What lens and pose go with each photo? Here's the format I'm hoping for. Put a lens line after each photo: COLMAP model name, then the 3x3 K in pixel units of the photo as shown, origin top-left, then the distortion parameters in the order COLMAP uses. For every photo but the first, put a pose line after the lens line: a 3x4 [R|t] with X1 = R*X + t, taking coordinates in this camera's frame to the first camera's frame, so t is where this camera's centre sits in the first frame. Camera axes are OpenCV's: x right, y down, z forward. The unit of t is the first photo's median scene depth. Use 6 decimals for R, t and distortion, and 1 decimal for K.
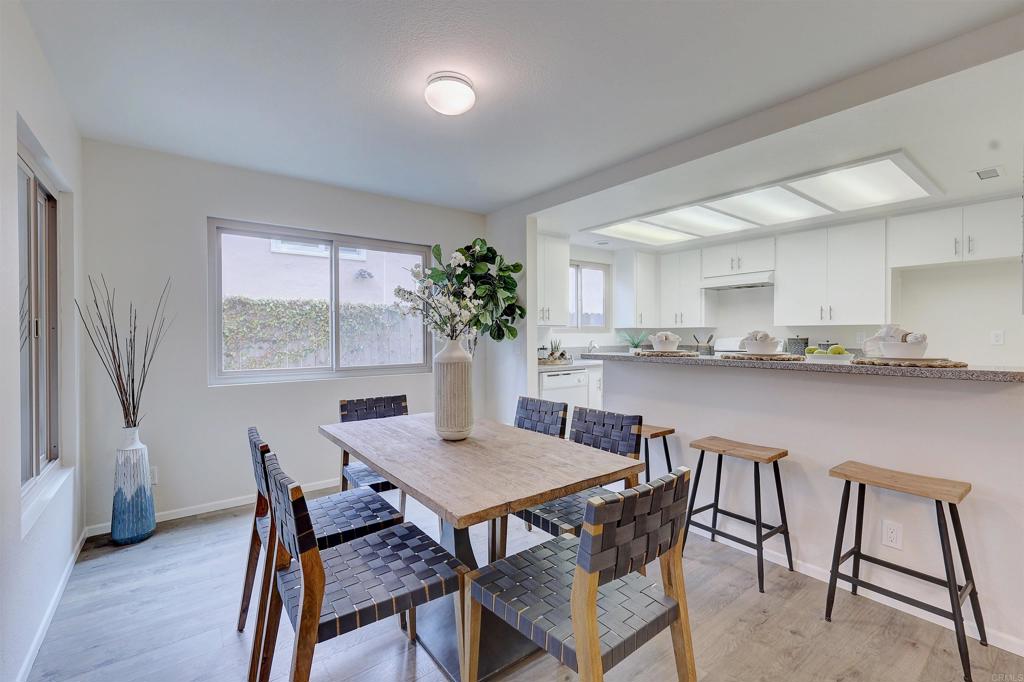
lens RADIAL K [[445.0, 0, 516.9], [0, 445.0, 334.9], [0, 0, 1]] dist [0.003166, -0.000430]
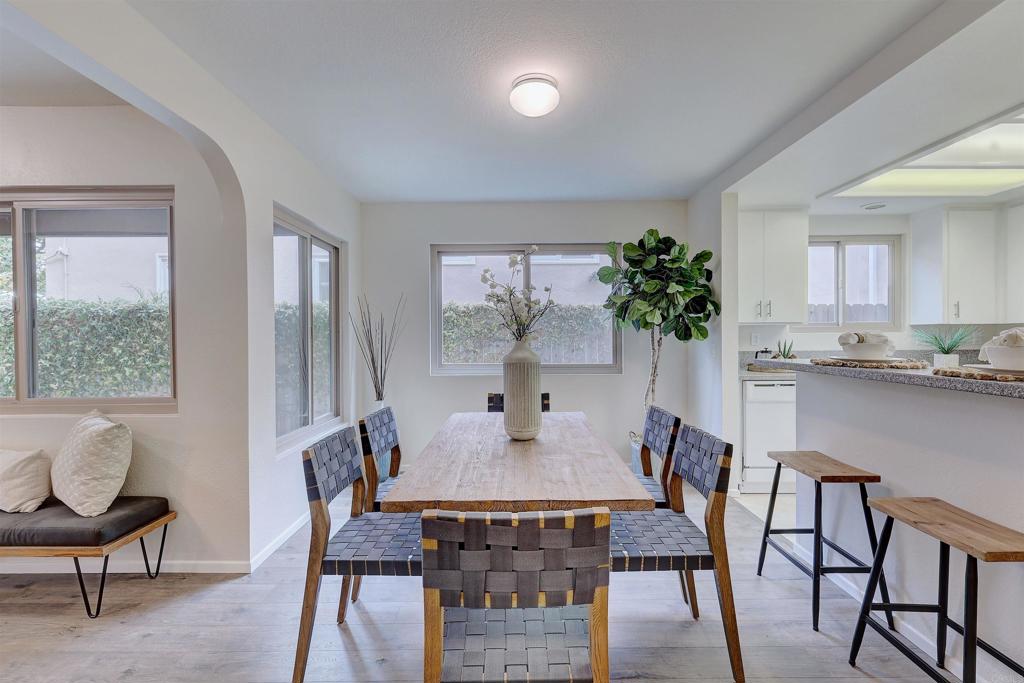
lens RADIAL K [[445.0, 0, 514.8], [0, 445.0, 337.7], [0, 0, 1]] dist [0.003166, -0.000430]
pose [[0.786572, 0.002095, -0.617495, 0.237467], [0.002220, 0.999978, 0.006220, -0.000706], [0.617495, -0.006263, 0.786550, 0.098629]]
